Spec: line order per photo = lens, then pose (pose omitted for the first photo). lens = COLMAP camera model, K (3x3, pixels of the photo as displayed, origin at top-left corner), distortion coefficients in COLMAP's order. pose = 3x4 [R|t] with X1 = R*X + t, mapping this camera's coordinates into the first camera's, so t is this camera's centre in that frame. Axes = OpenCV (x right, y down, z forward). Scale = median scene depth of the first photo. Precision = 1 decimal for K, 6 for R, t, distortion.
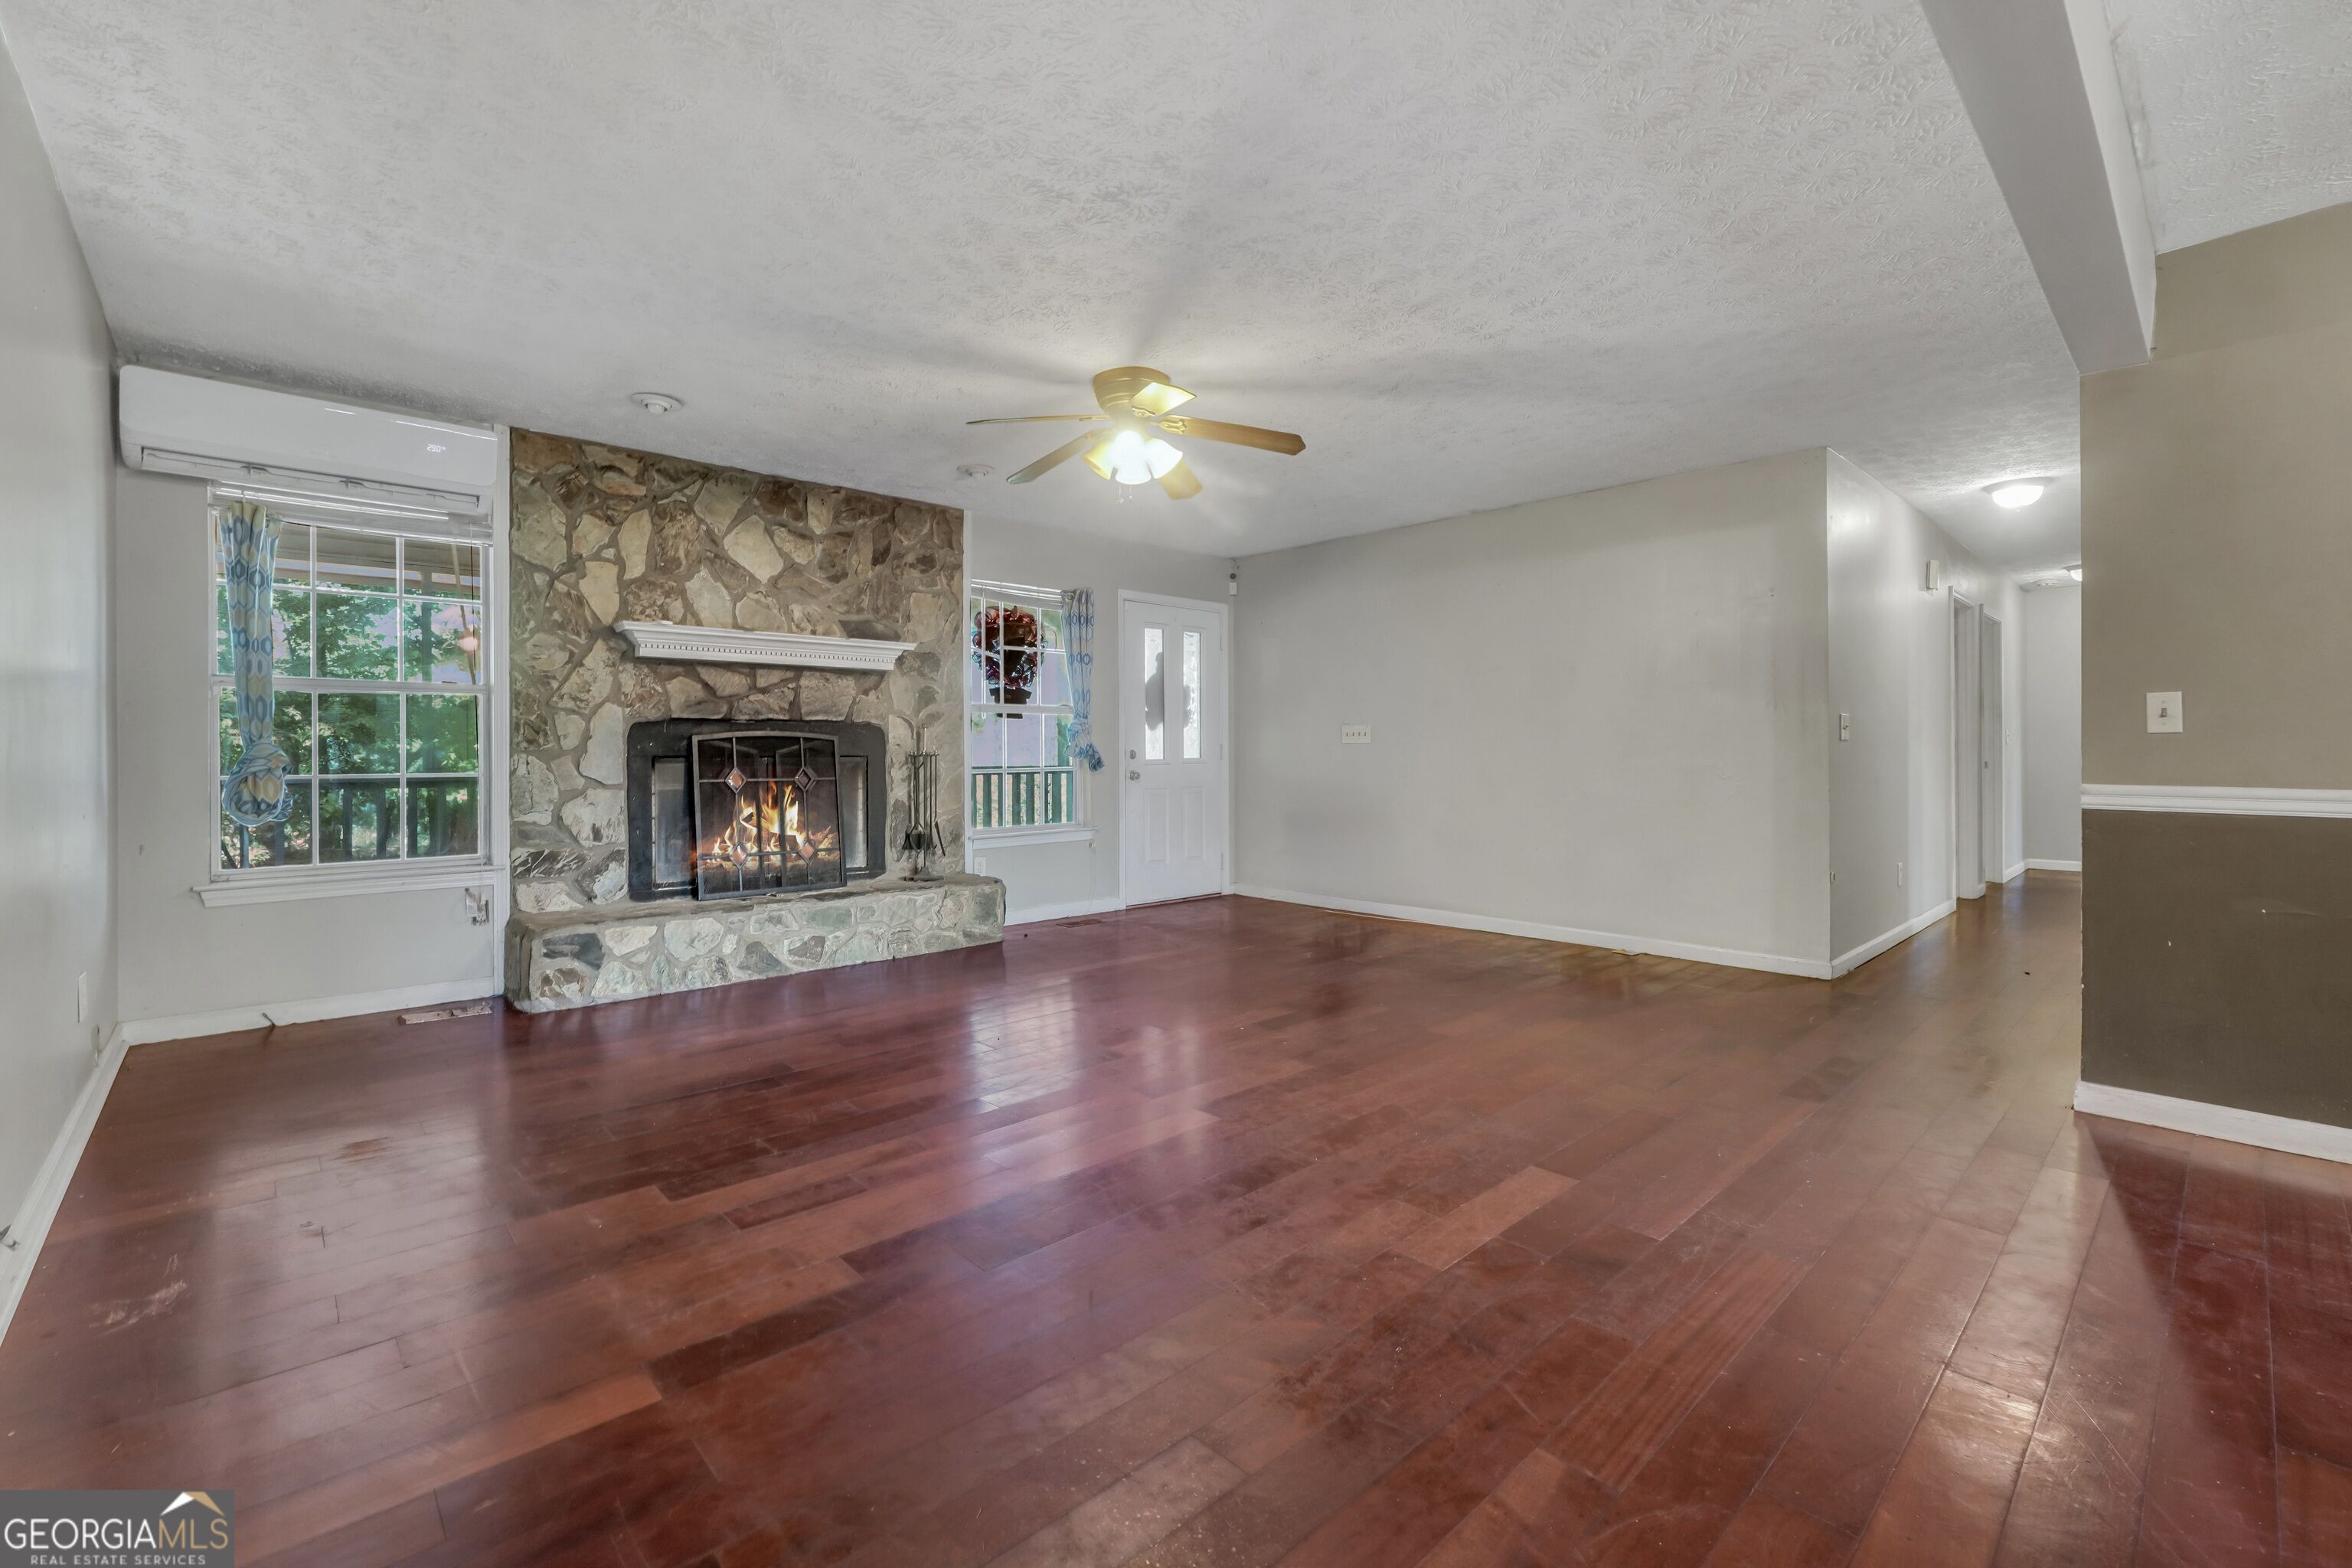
lens RADIAL K [[991.4, 0, 1151.3], [0, 991.4, 765.5], [0, 0, 1]] dist [-0.023725, 0.006938]
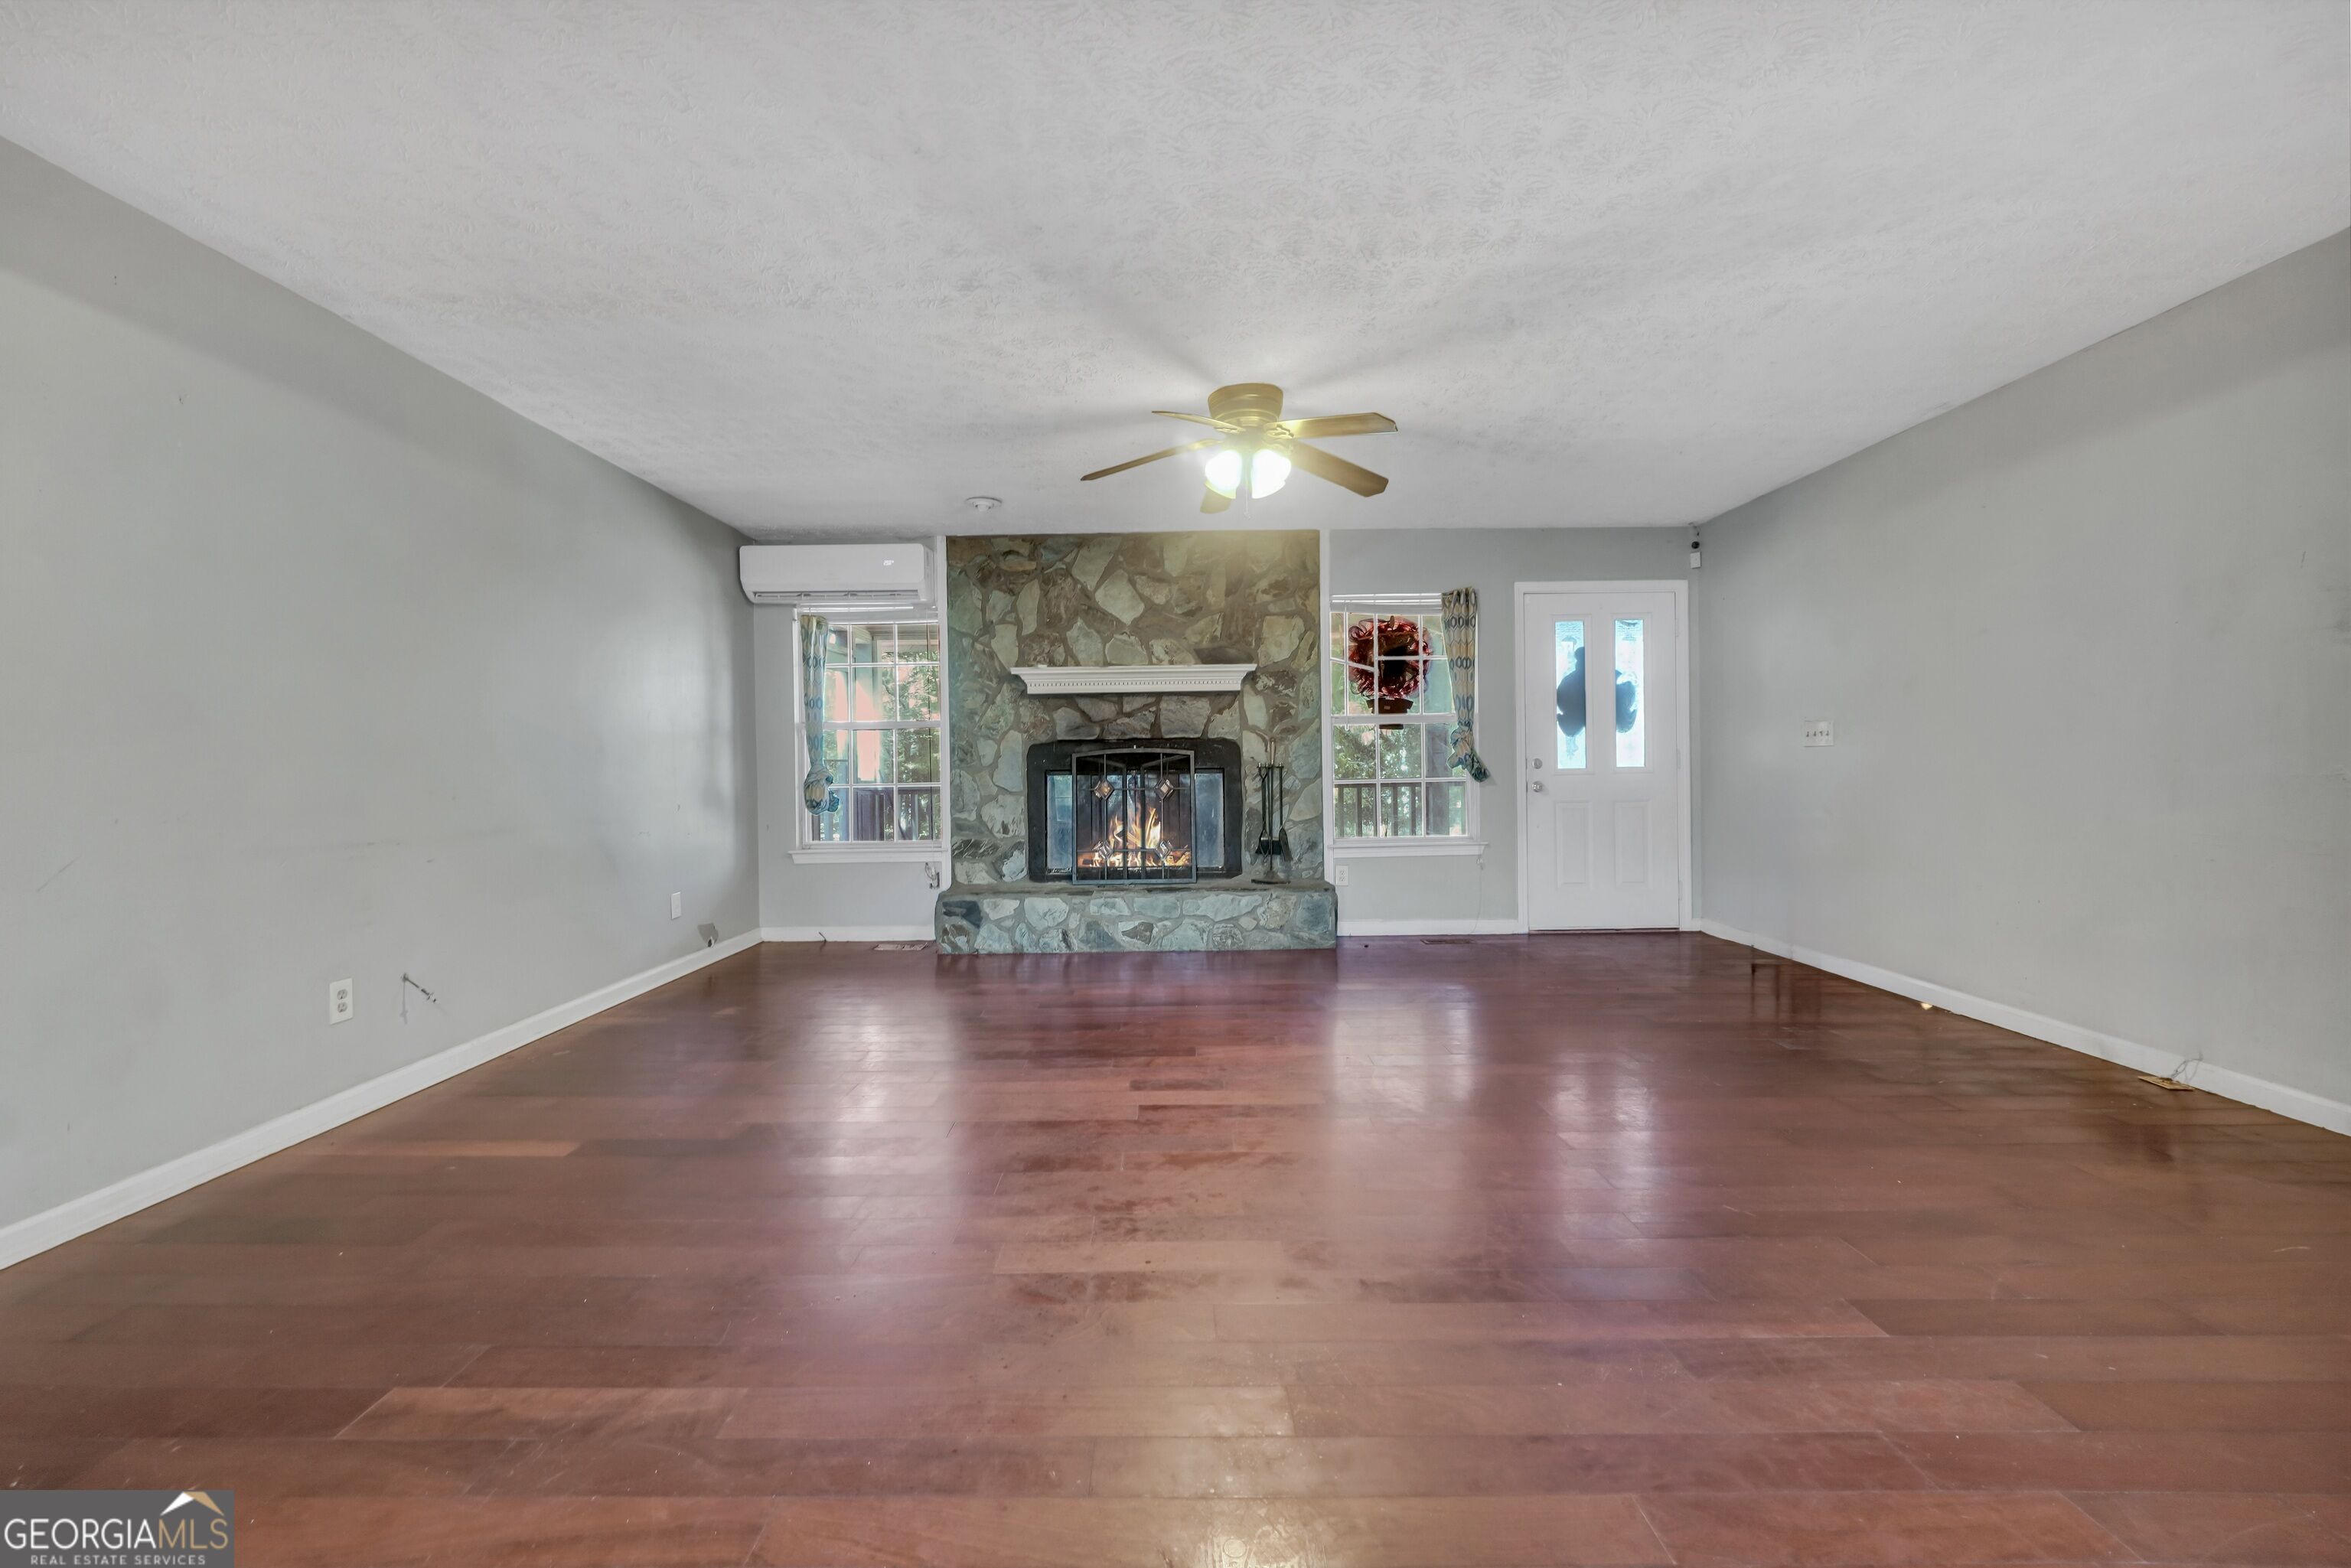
lens RADIAL K [[975.6, 0, 1151.4], [0, 975.6, 778.8], [0, 0, 1]] dist [-0.020664, 0.000041]
pose [[0.735201, -0.000941, -0.677848, 0.448046], [0.002849, 0.999994, 0.001701, 0.000174], [0.677843, -0.003182, 0.735200, 0.152625]]
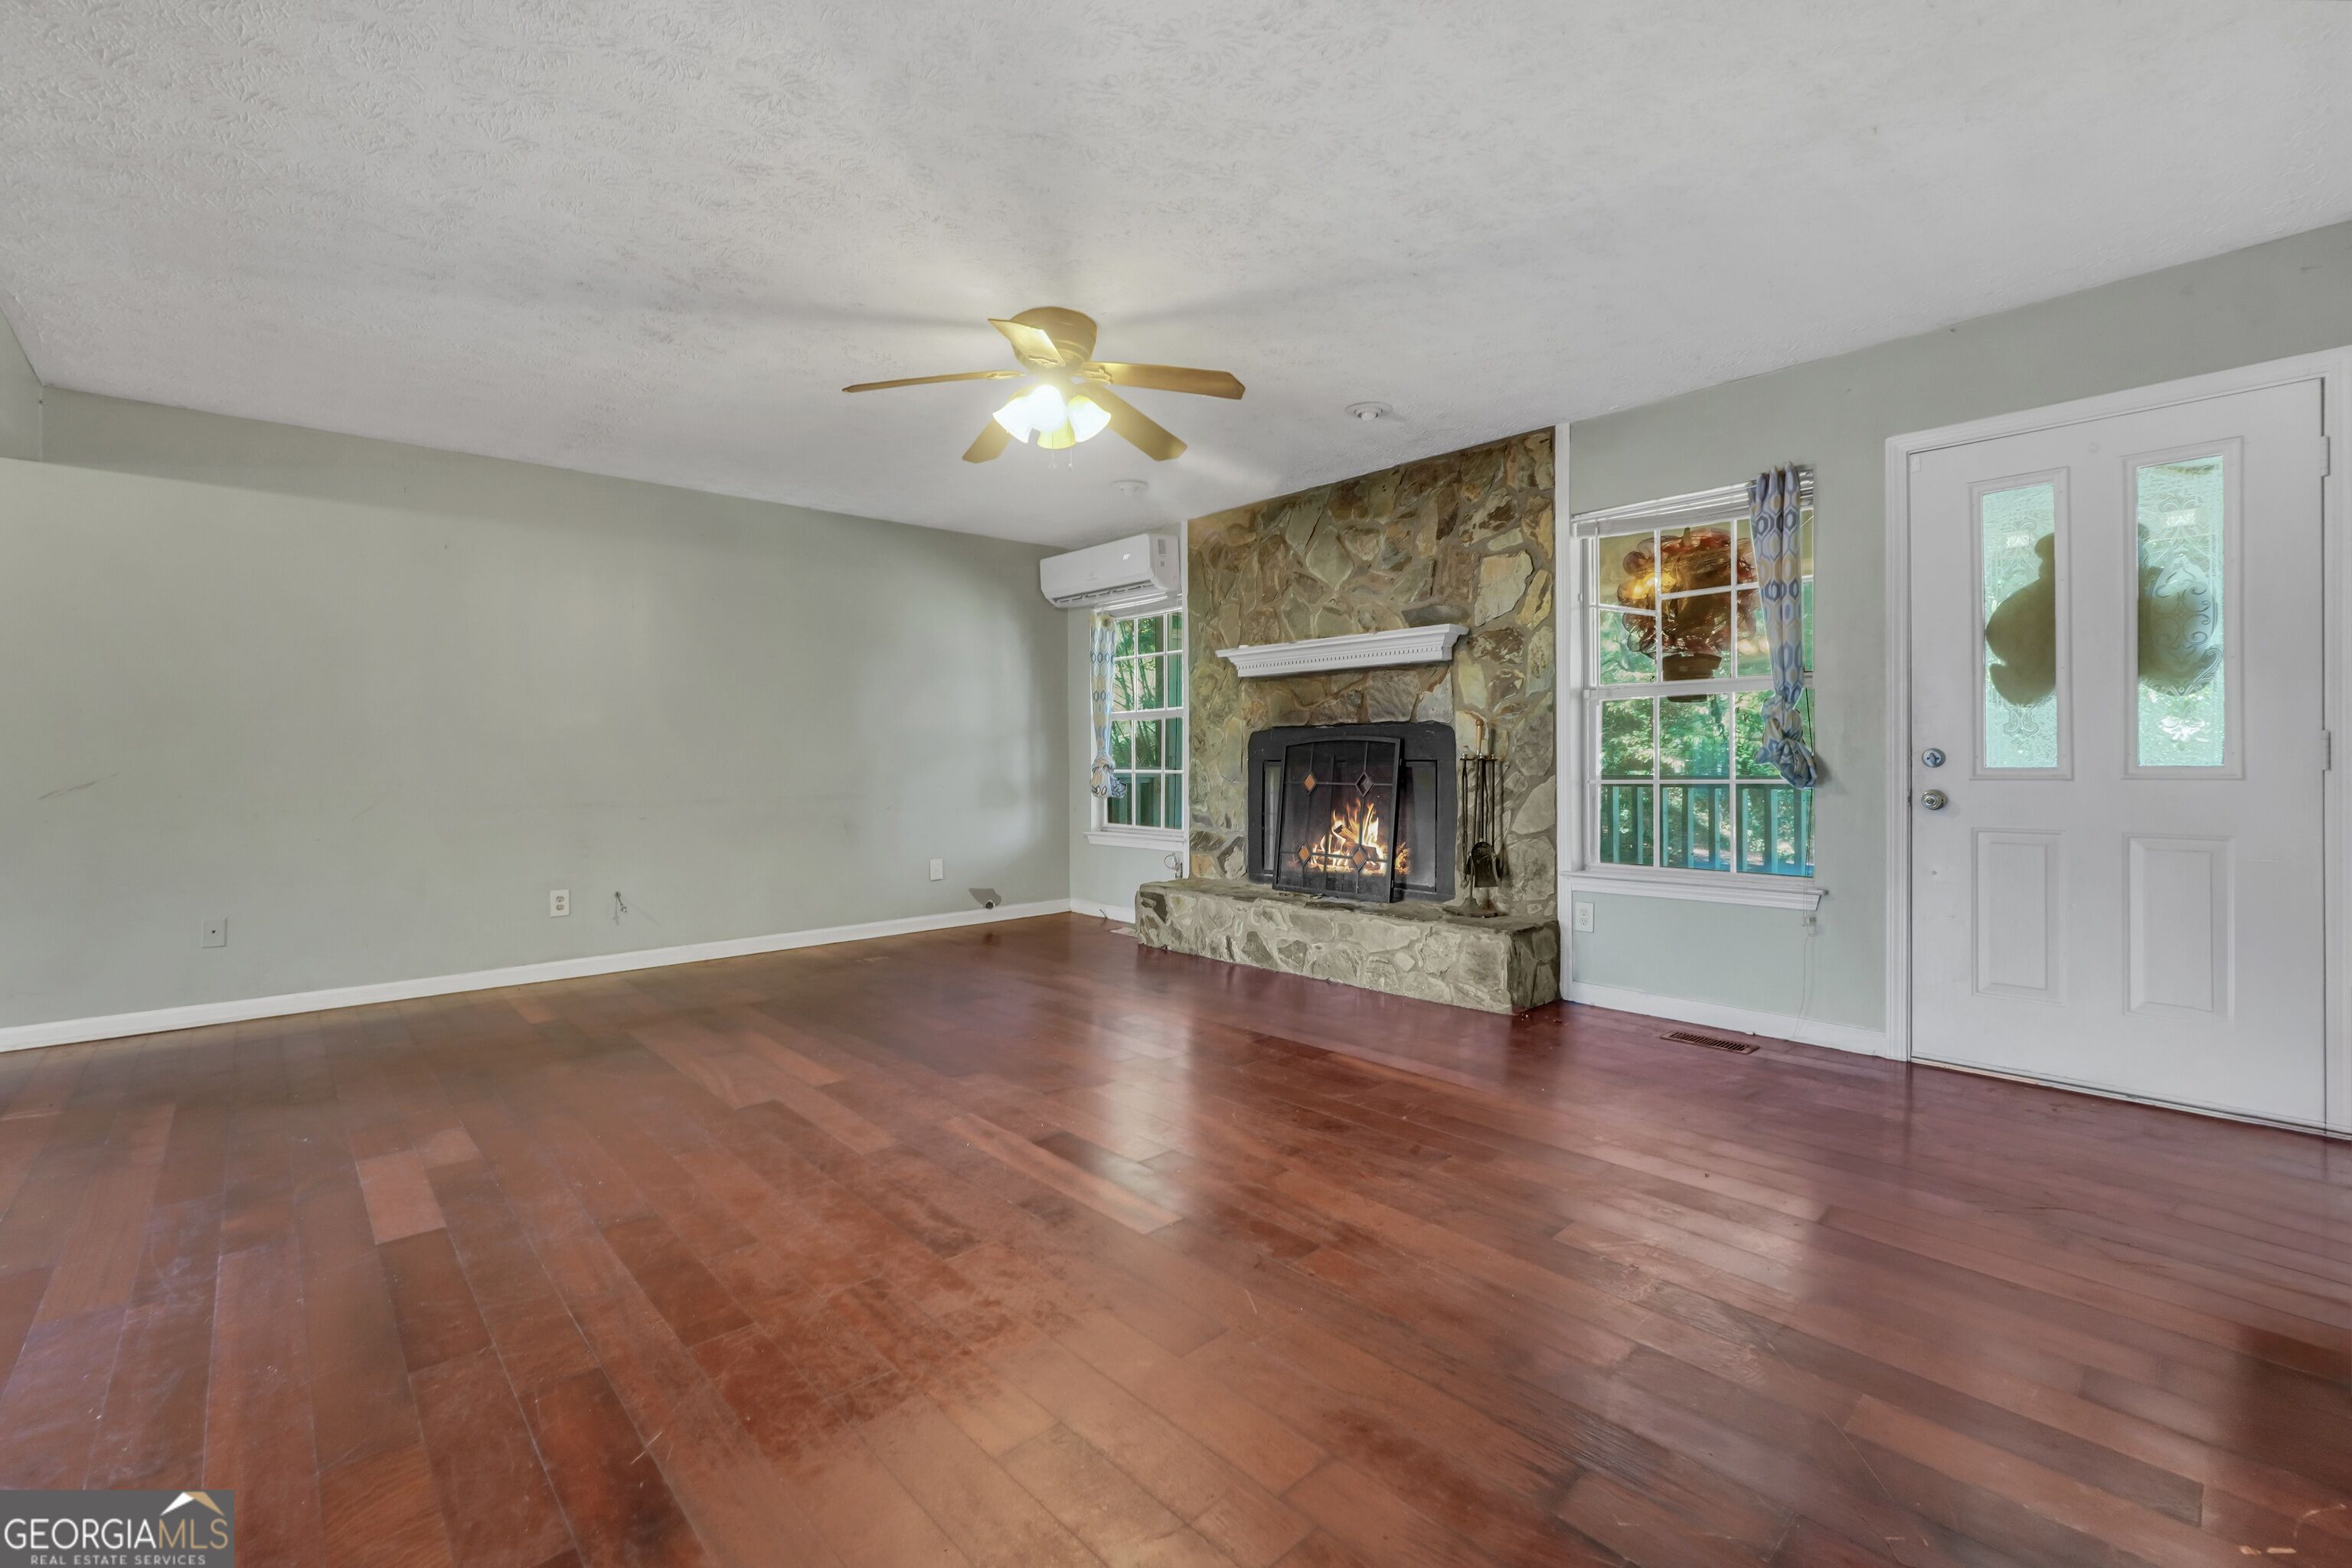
lens RADIAL K [[991.4, 0, 1151.3], [0, 991.4, 765.5], [0, 0, 1]] dist [-0.023725, 0.006938]
pose [[0.011062, 0.006726, -0.999916, 0.650347], [-0.009027, 0.999937, 0.006627, -0.009447], [0.999898, 0.008953, 0.011122, 0.831505]]
